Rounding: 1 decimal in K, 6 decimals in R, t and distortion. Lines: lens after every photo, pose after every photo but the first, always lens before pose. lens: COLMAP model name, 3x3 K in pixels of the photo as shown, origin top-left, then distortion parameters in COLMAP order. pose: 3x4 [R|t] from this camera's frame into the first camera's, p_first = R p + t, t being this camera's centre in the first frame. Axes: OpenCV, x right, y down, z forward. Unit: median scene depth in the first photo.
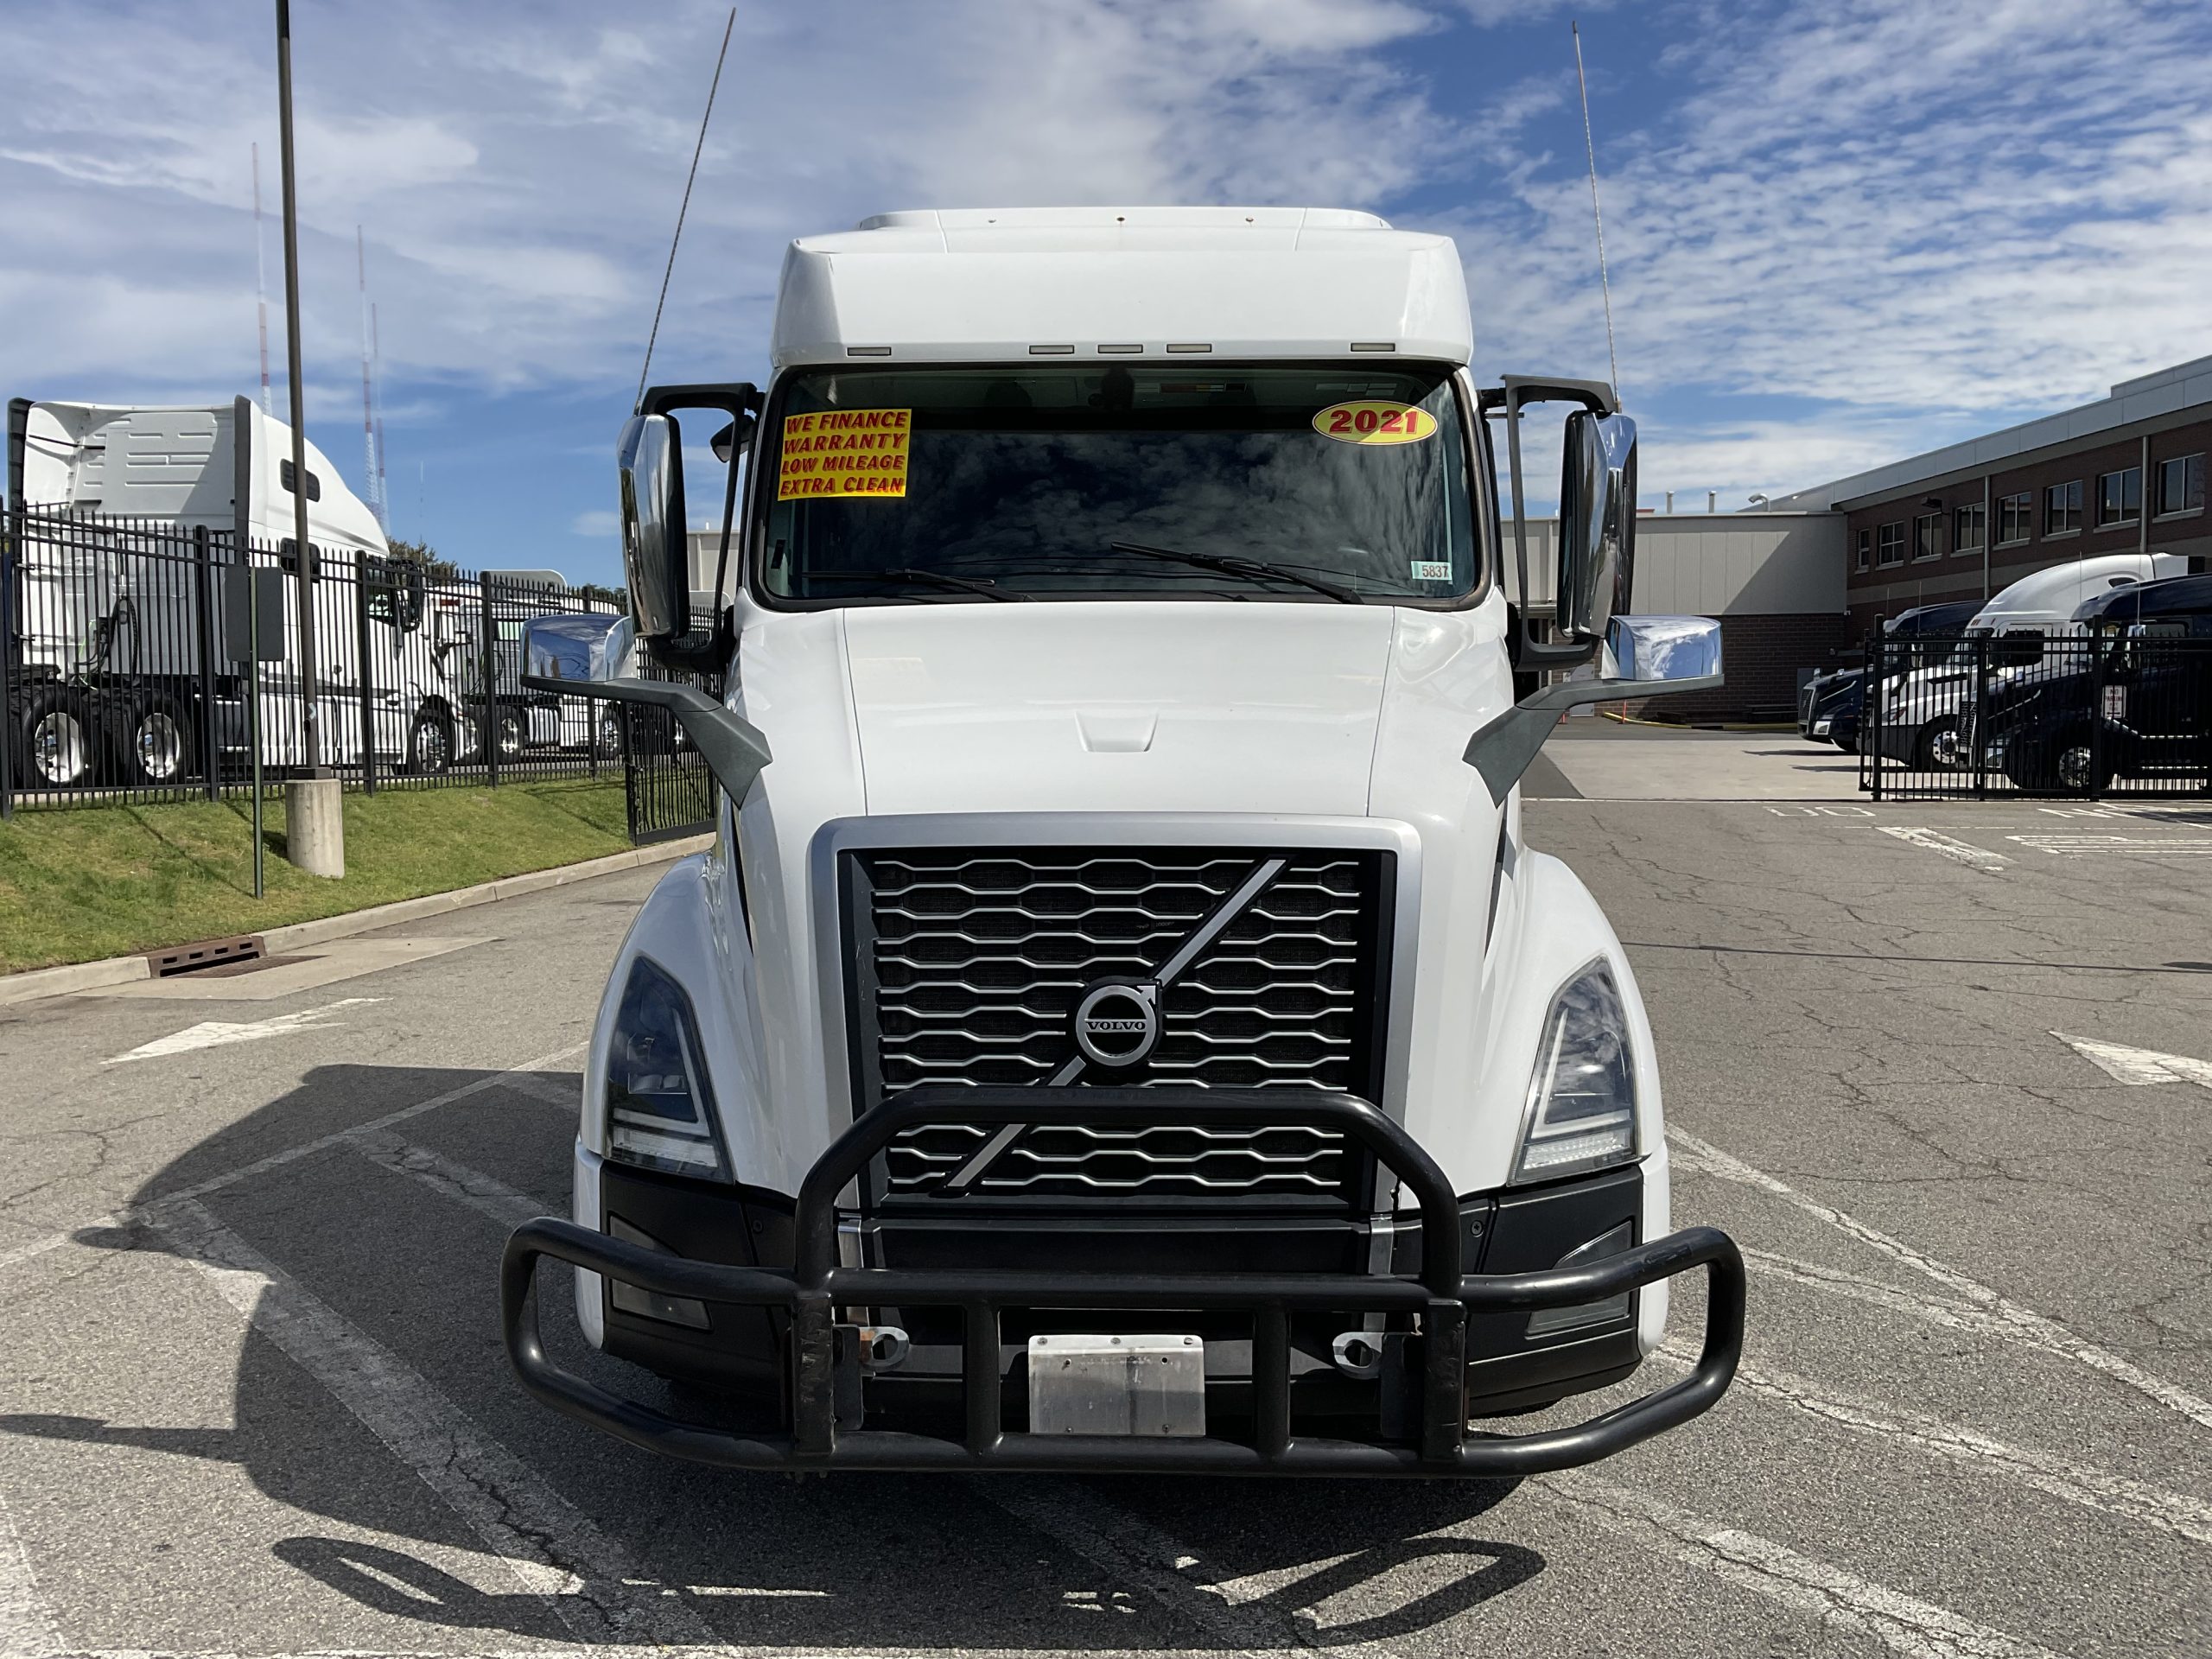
lens RADIAL K [[1835.3, 0, 1102.0], [0, 1835.3, 827.0], [0, 0, 1]] dist [0.004396, -0.031752]
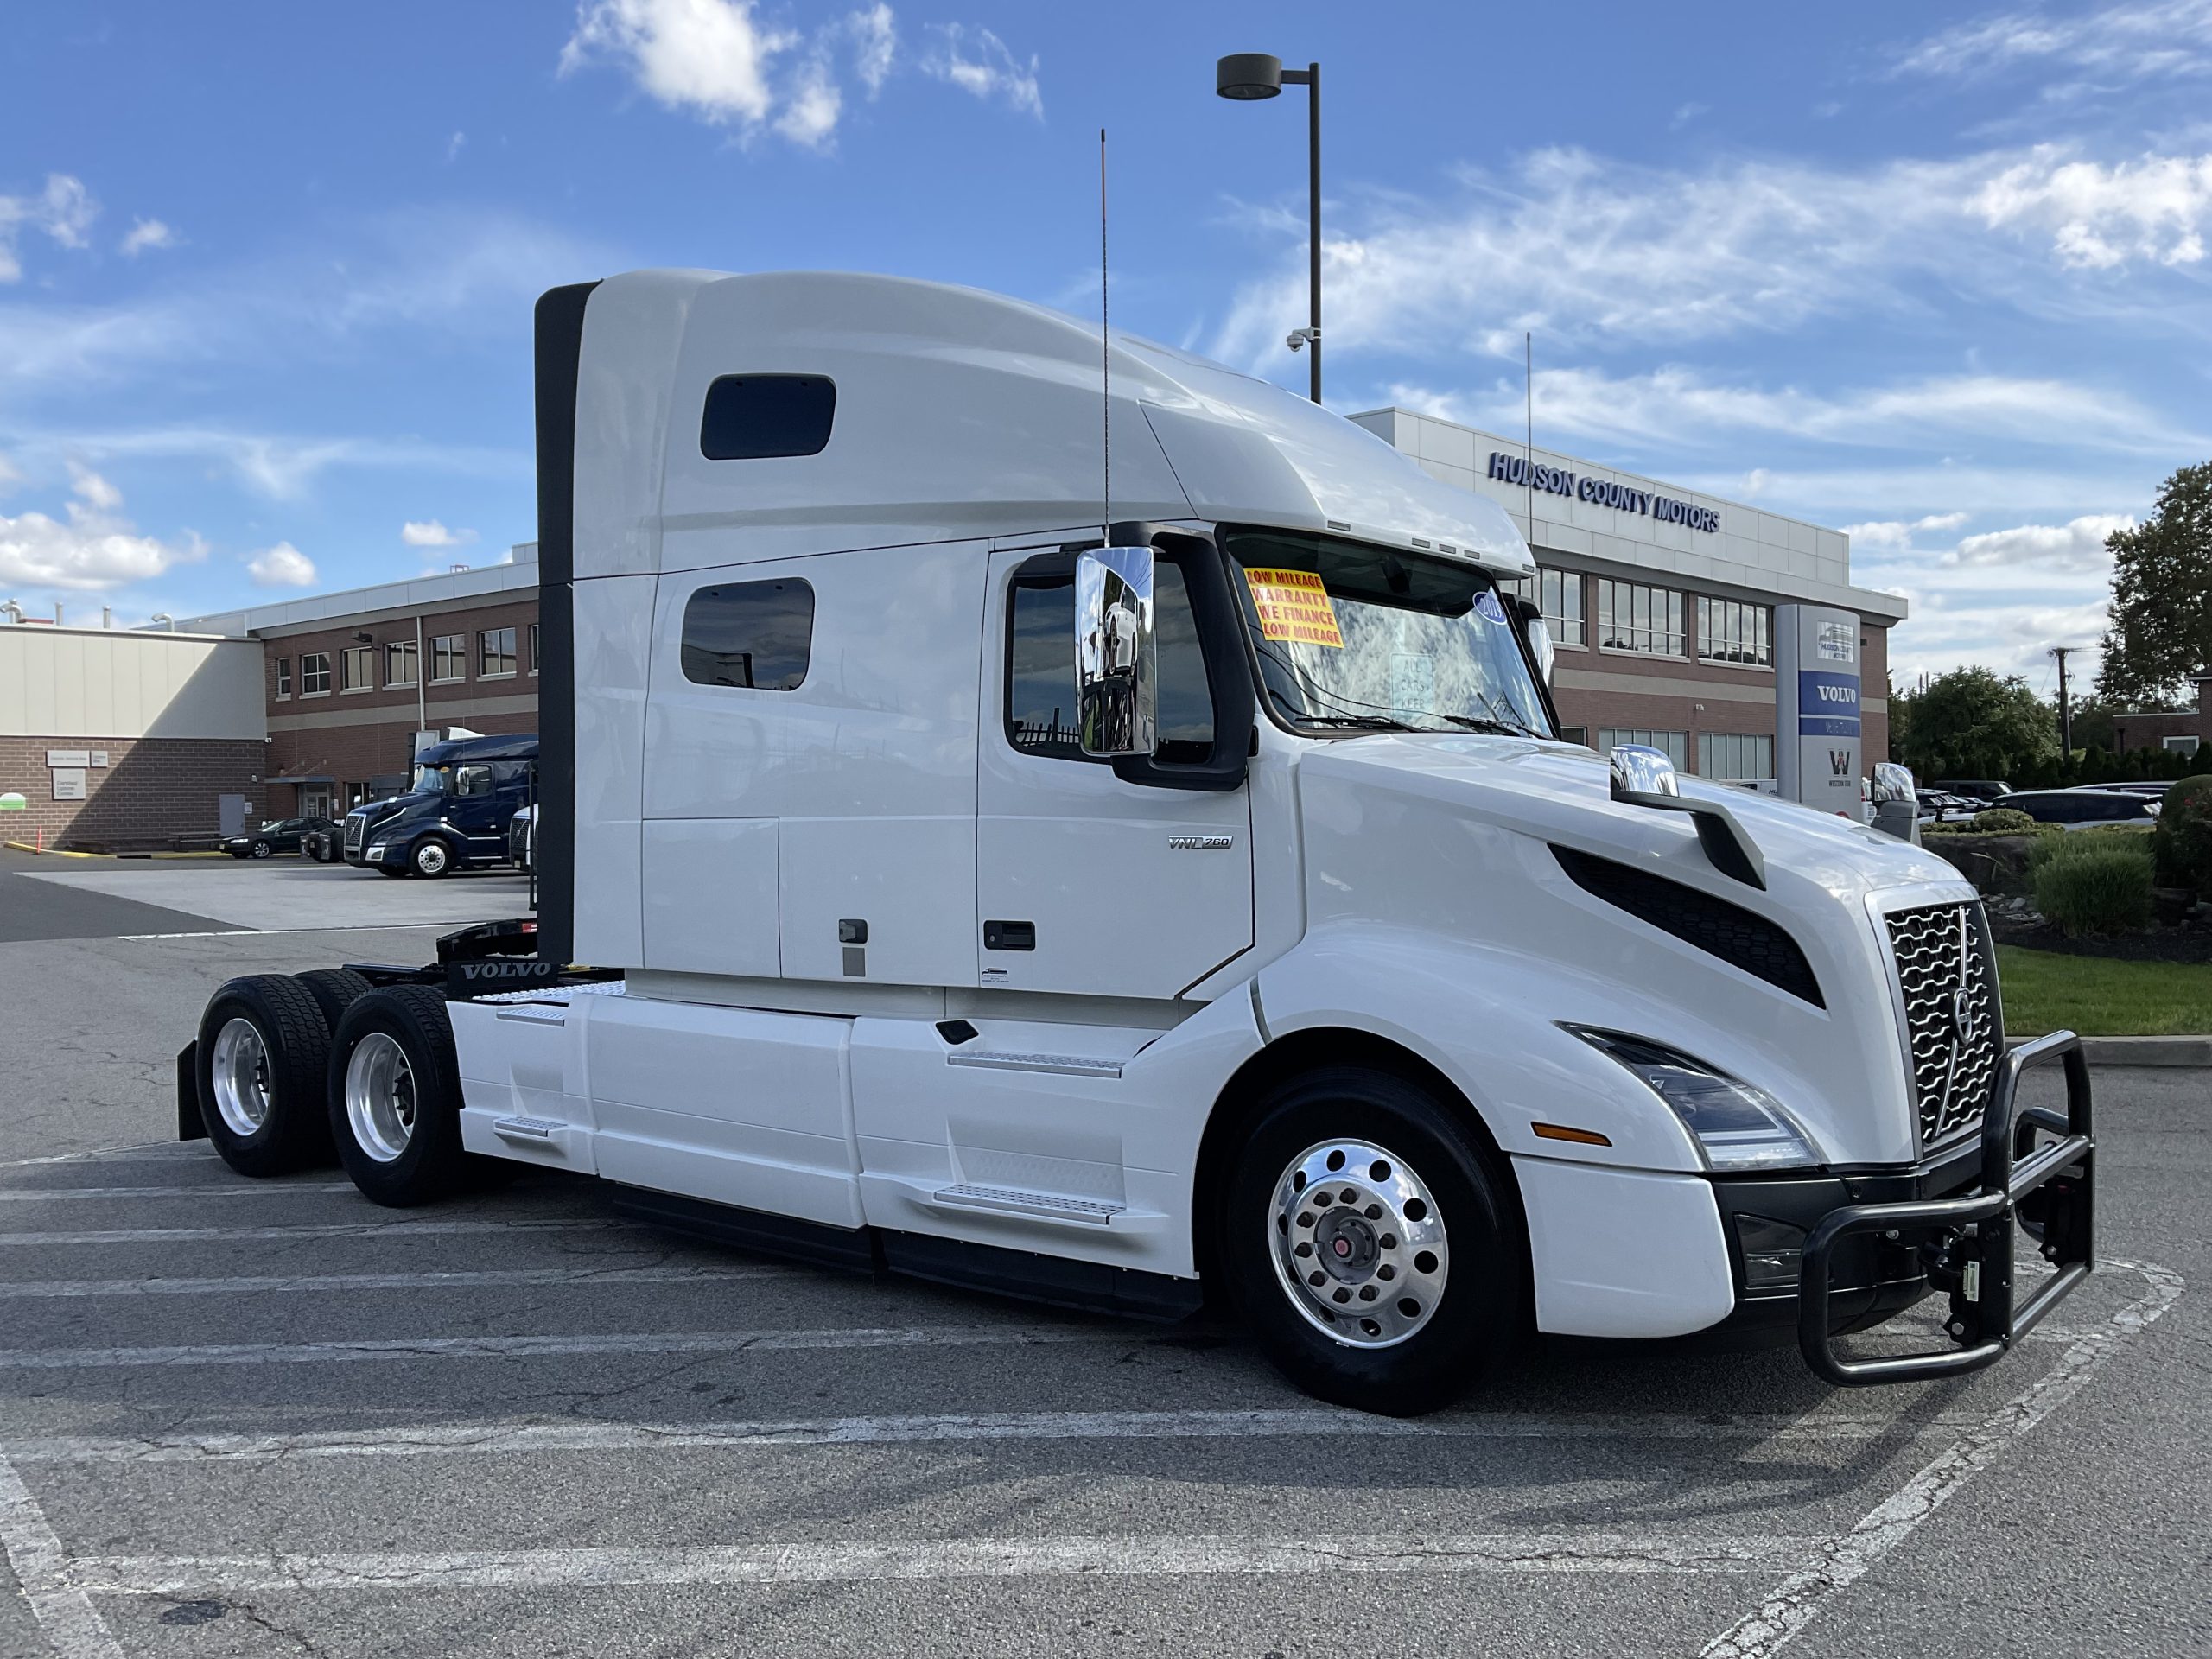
lens RADIAL K [[1835.3, 0, 1081.5], [0, 1835.3, 857.4], [0, 0, 1]] dist [0.004396, -0.031752]
pose [[0.653736, -0.018451, 0.756497, -0.120777], [0.058422, 0.997949, -0.026146, -0.002254], [-0.754464, 0.061289, 0.653474, 0.038537]]
